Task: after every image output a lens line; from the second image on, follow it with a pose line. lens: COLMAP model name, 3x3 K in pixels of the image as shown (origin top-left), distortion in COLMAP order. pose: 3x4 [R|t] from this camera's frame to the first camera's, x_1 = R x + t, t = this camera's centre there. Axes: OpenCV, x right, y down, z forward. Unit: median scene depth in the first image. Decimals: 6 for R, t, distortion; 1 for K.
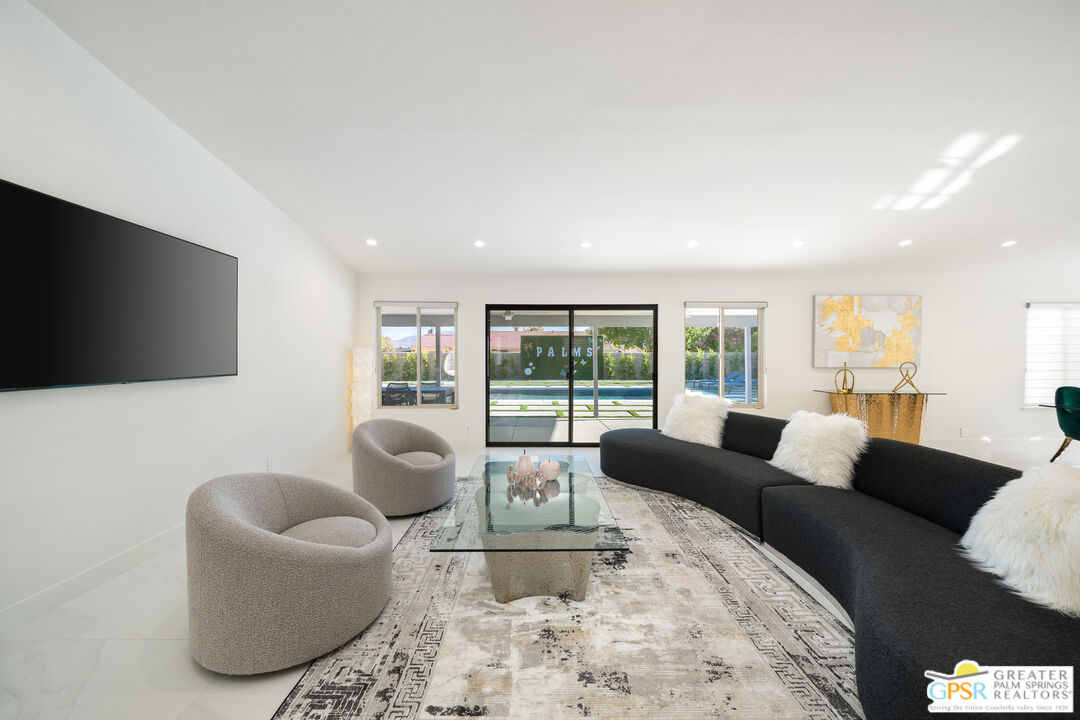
lens RADIAL K [[379.1, 0, 541.7], [0, 379.1, 355.2], [0, 0, 1]] dist [-0.005371, 0.000917]
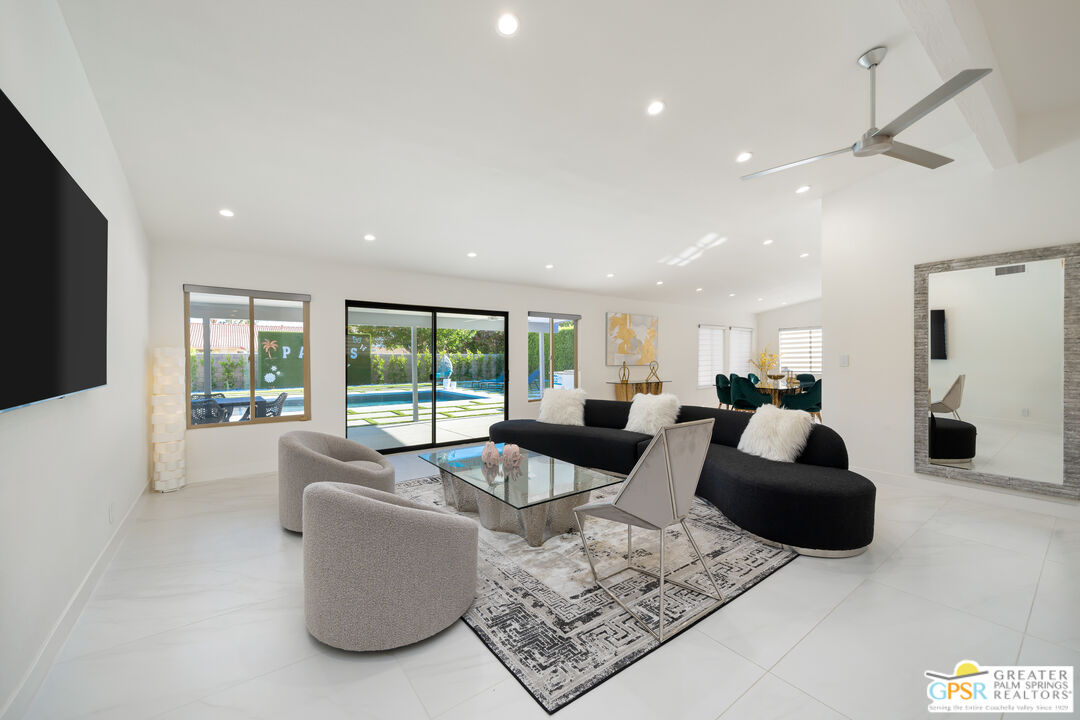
lens RADIAL K [[417.6, 0, 538.4], [0, 417.6, 359.0], [0, 0, 1]] dist [-0.009492, 0.000466]
pose [[0.807869, -0.005271, 0.589338, -0.355404], [0.001750, 0.999977, 0.006546, -0.001066], [-0.589359, -0.004257, 0.807860, -0.060130]]
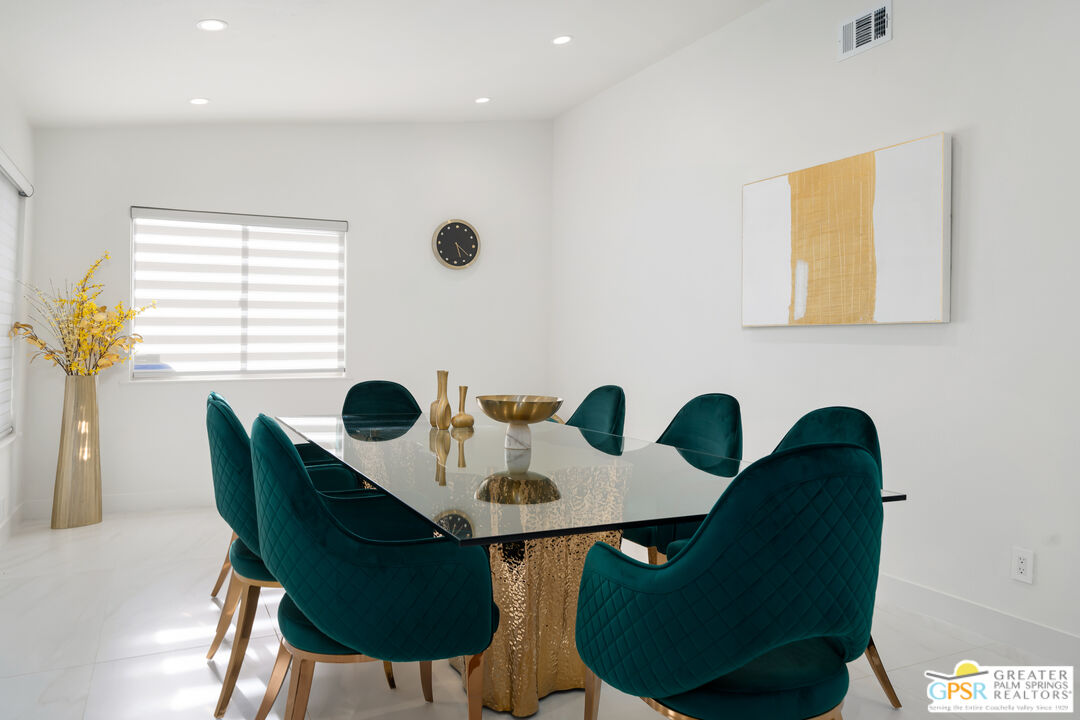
lens RADIAL K [[718.1, 0, 543.5], [0, 718.1, 355.4], [0, 0, 1]] dist [-0.022463, 0.026865]
pose [[-0.448428, -0.016340, 0.893670, 0.792105], [-0.014702, 0.999832, 0.010903, 0.034665], [-0.893698, -0.008249, -0.448593, 0.843177]]
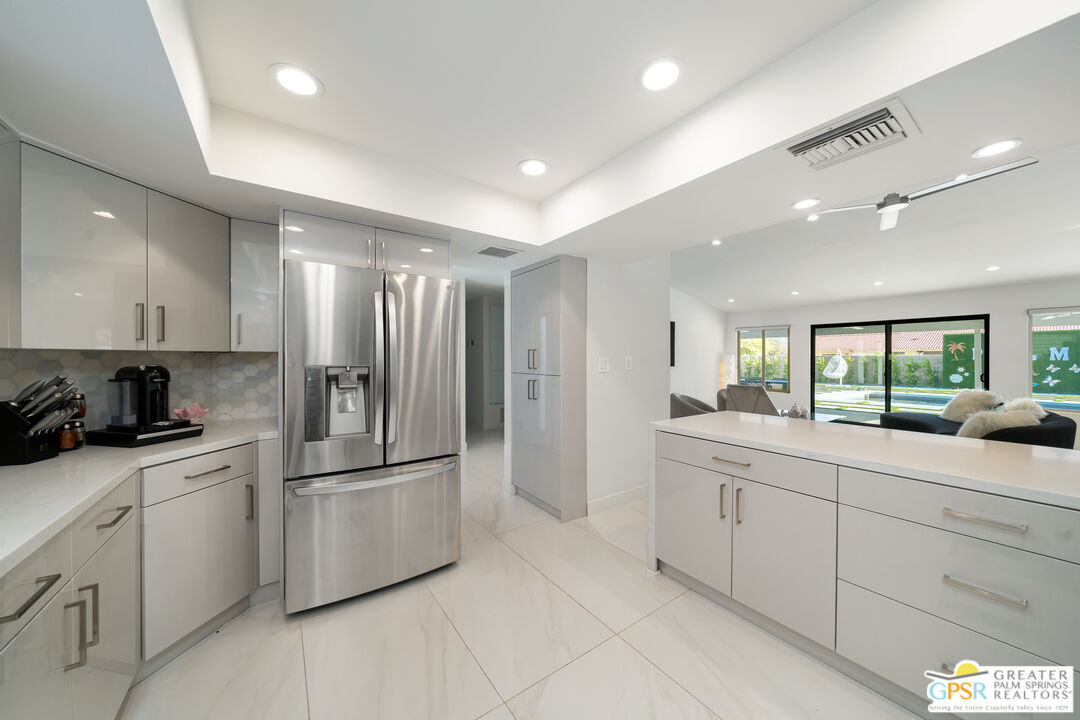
lens RADIAL K [[379.1, 0, 531.4], [0, 379.1, 358.8], [0, 0, 1]] dist [-0.005371, 0.000917]
pose [[0.558865, 0.003323, -0.829252, 0.472828], [-0.000624, 0.999993, 0.003587, -0.004434], [0.829258, -0.001488, 0.558864, -0.751919]]
